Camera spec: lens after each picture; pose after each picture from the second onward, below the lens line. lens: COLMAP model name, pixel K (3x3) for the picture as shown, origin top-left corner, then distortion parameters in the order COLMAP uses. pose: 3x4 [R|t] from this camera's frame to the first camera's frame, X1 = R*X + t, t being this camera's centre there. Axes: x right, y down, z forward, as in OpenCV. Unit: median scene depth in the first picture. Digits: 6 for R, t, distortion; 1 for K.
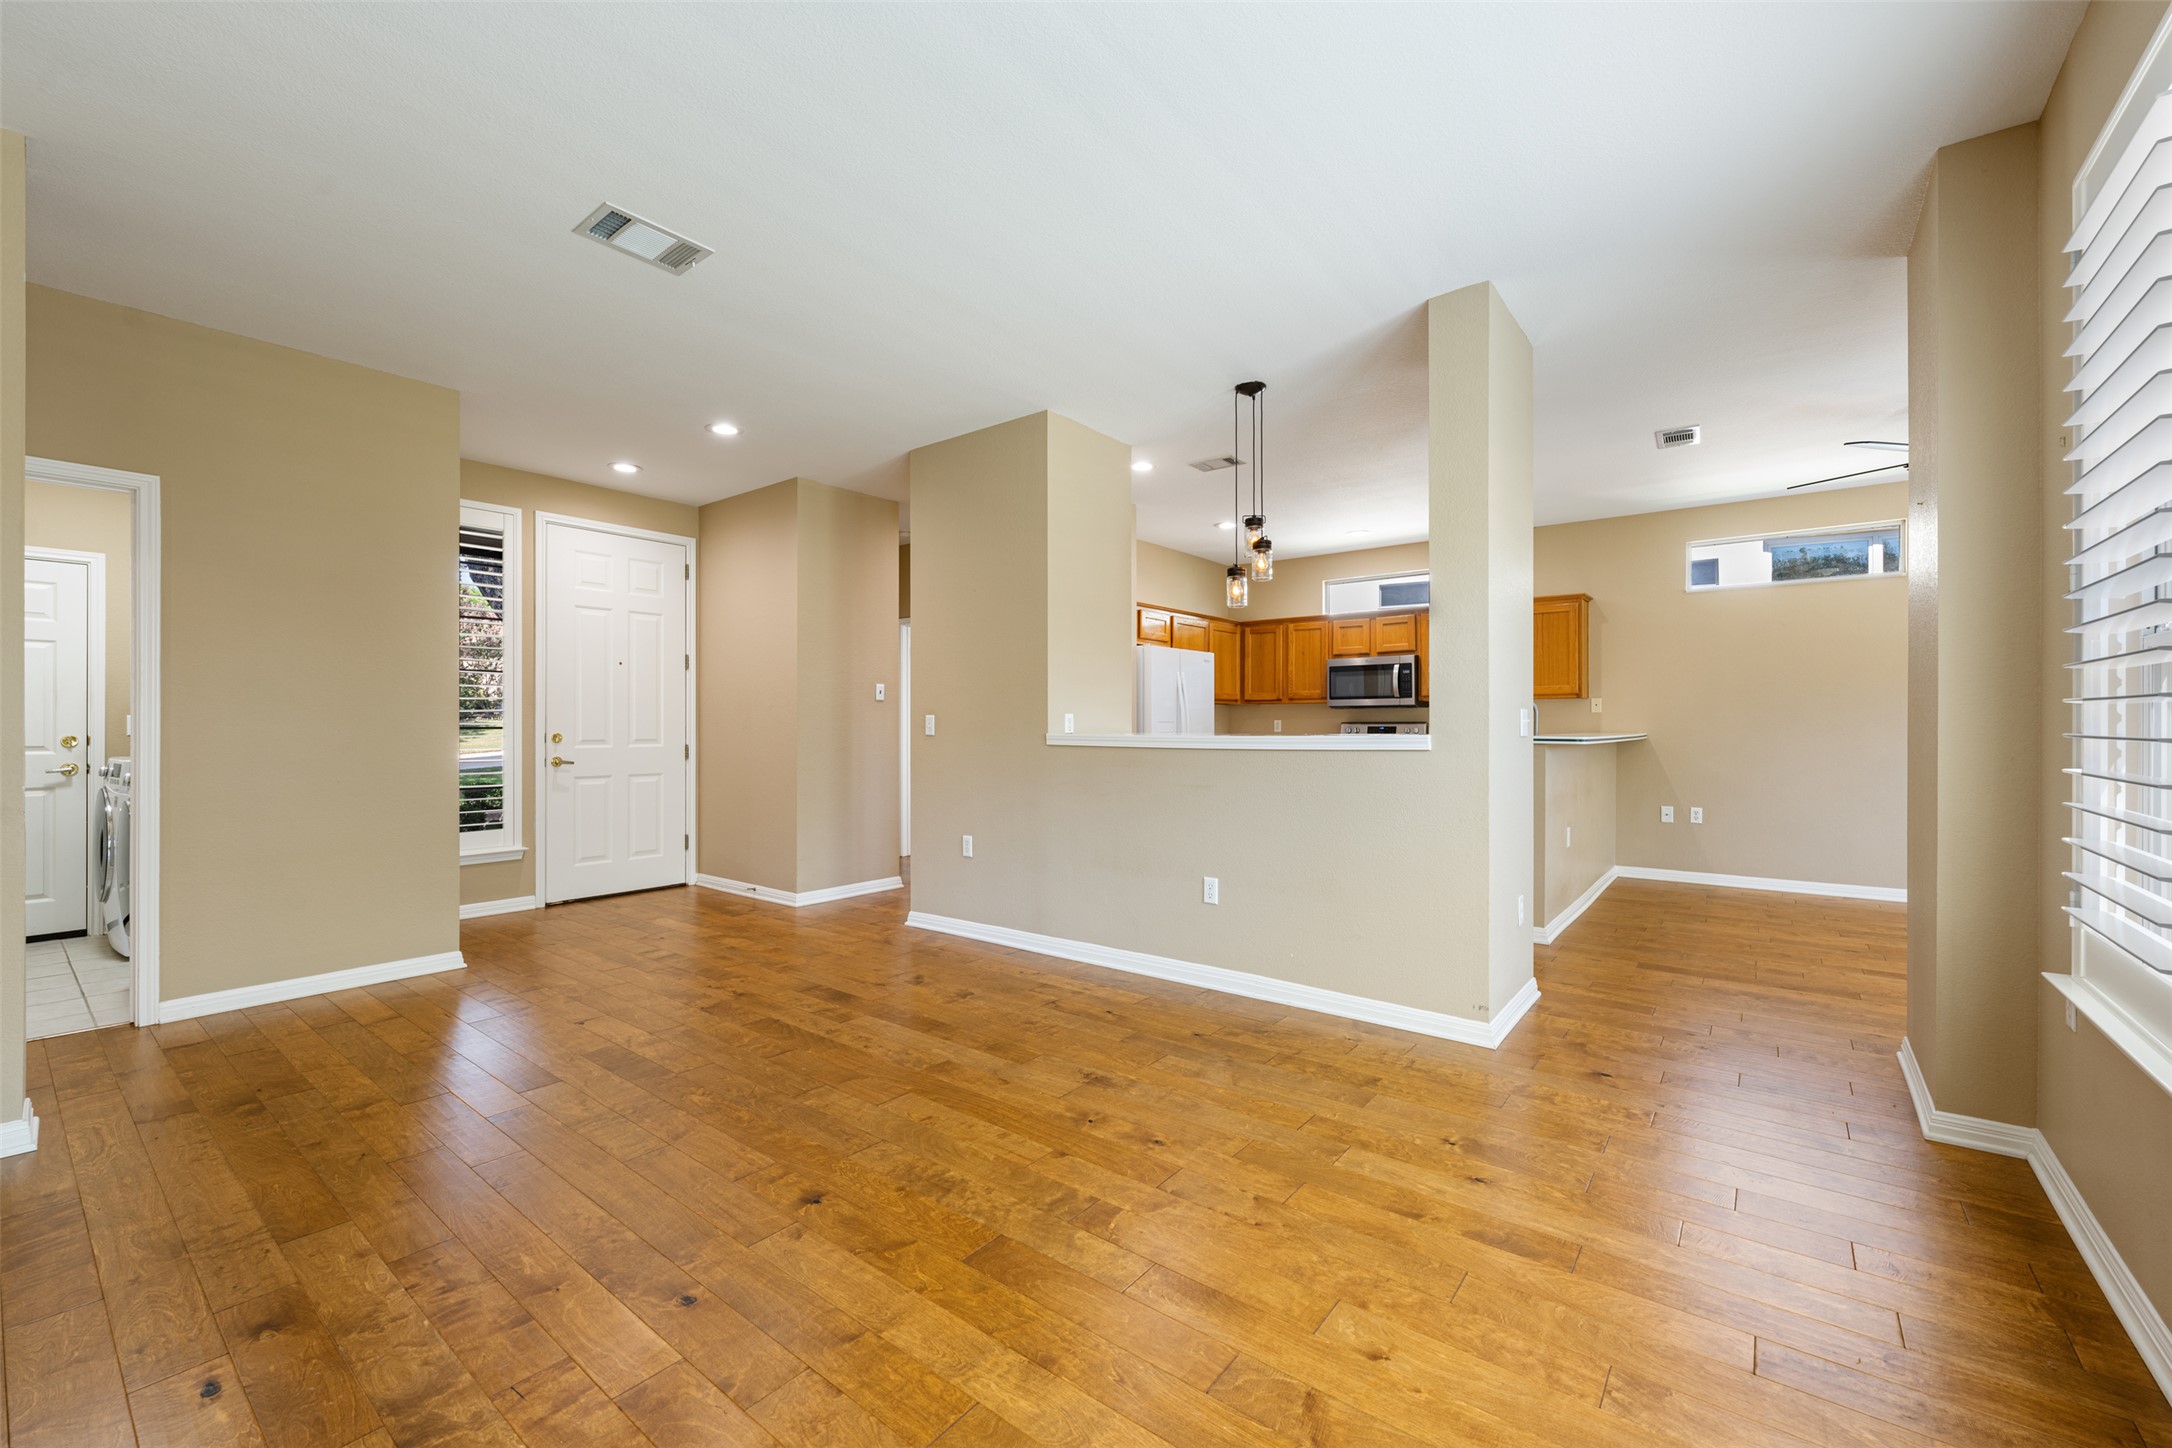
lens RADIAL K [[871.2, 0, 1086.0], [0, 871.2, 724.0], [0, 0, 1]] dist [0.000291, -0.000148]
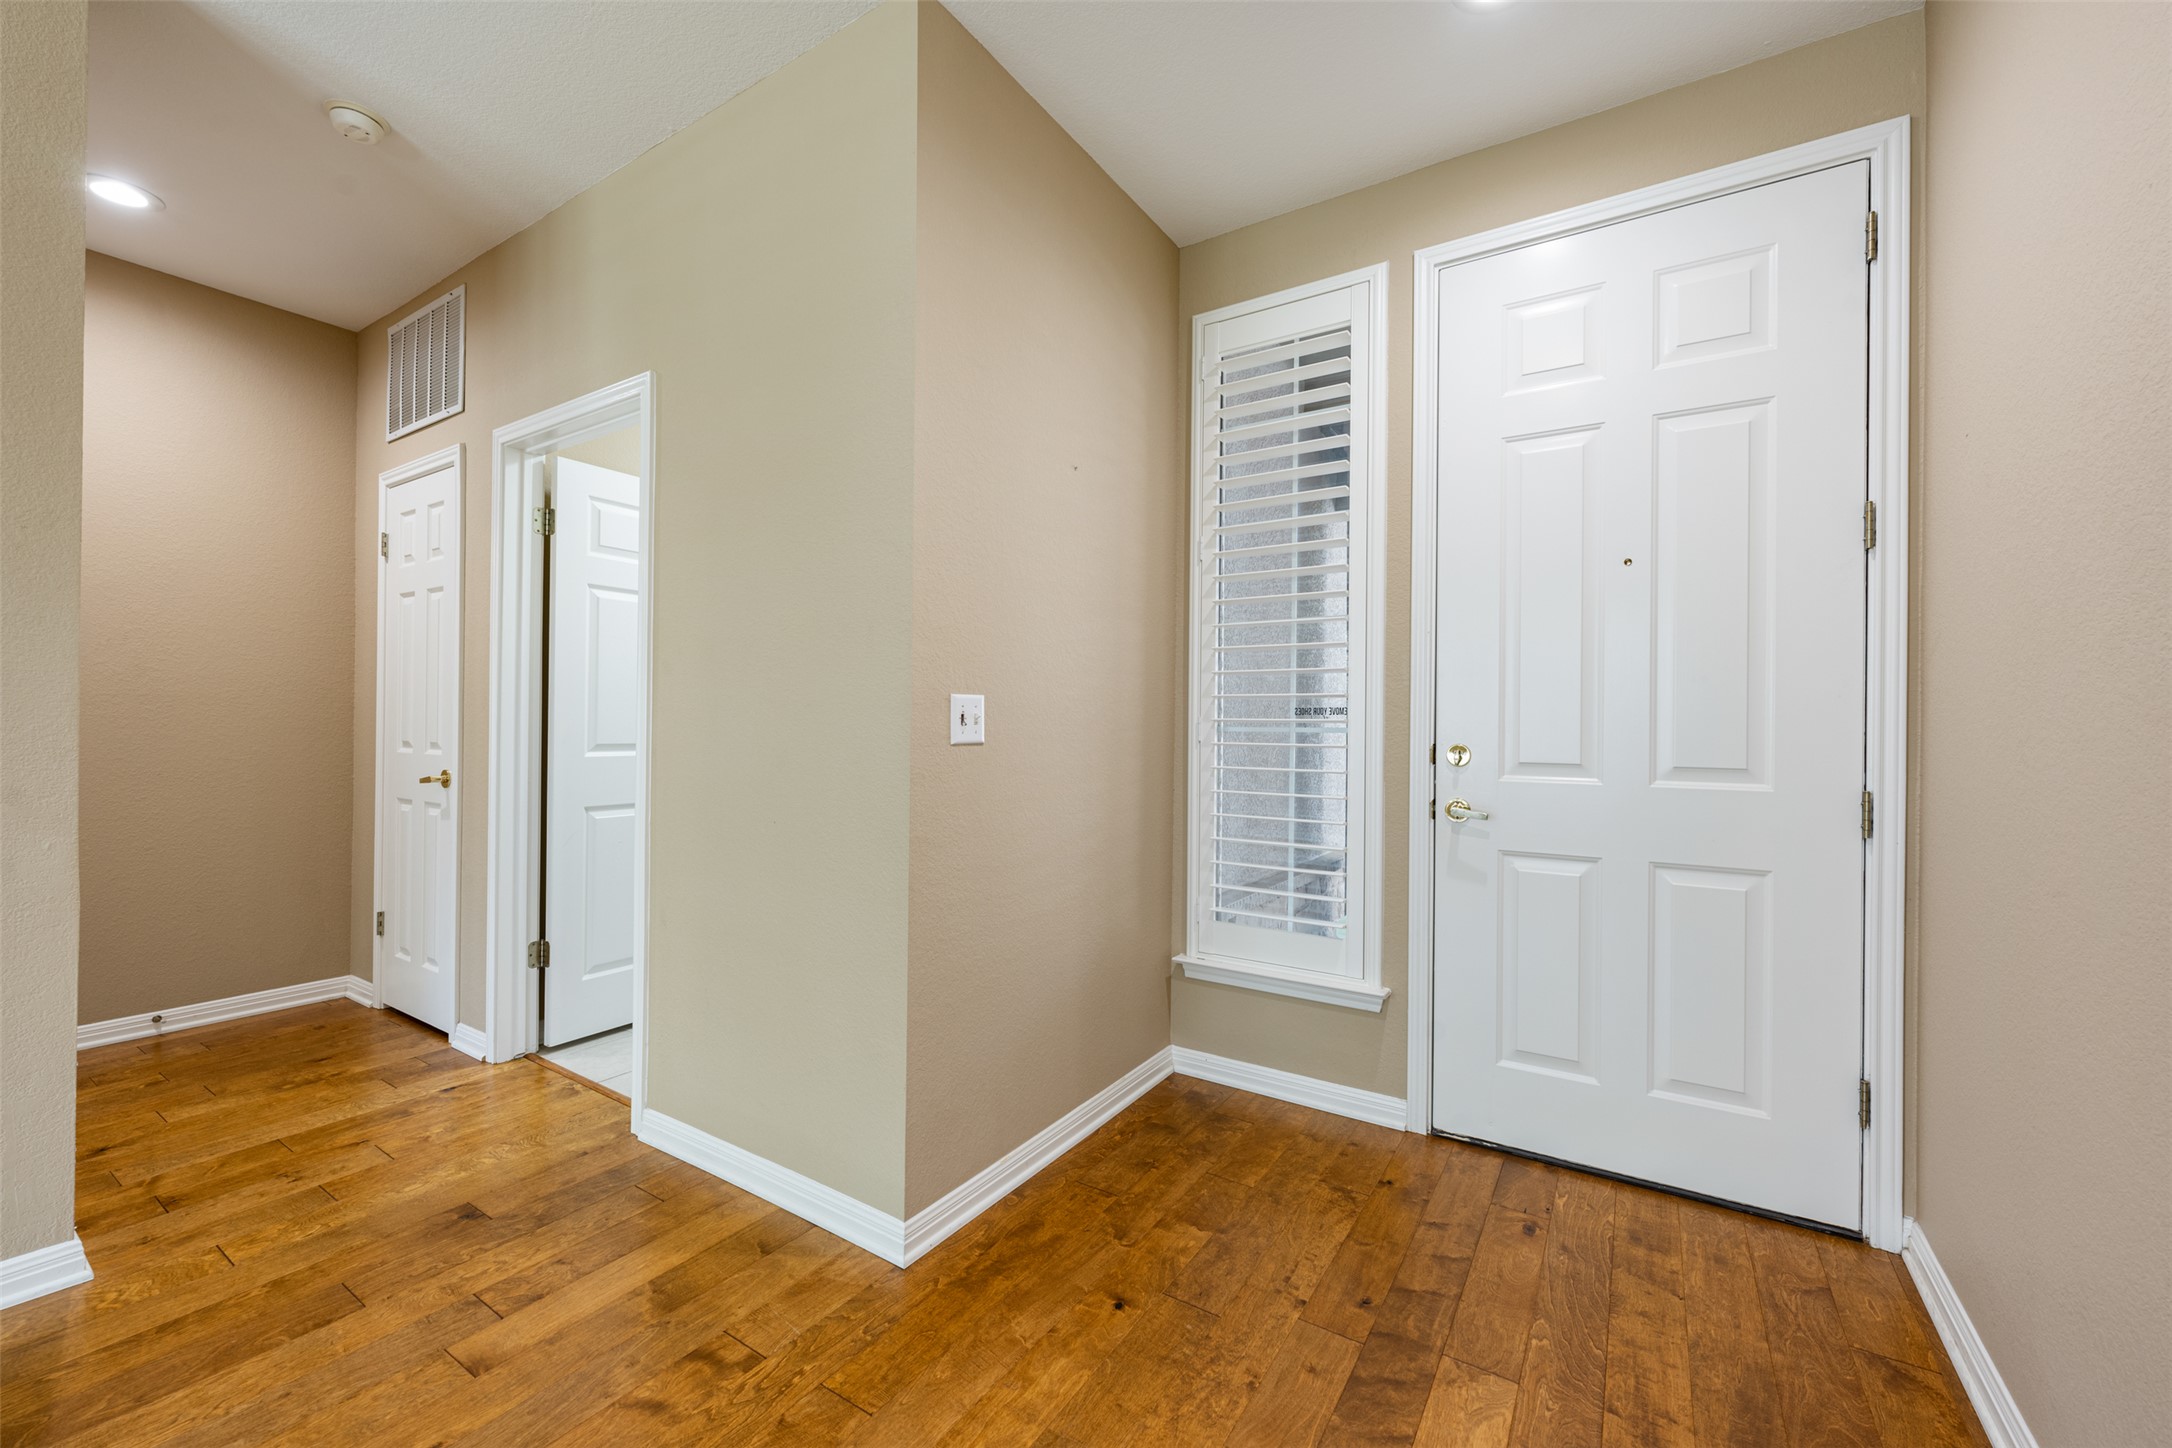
lens RADIAL K [[871.2, 0, 1086.0], [0, 871.2, 724.0], [0, 0, 1]] dist [0.000291, -0.000148]
pose [[0.091983, -0.001173, -0.995760, -0.177486], [-0.005992, 0.999981, -0.001732, 0.001924], [0.995743, 0.006126, 0.091974, 0.711881]]
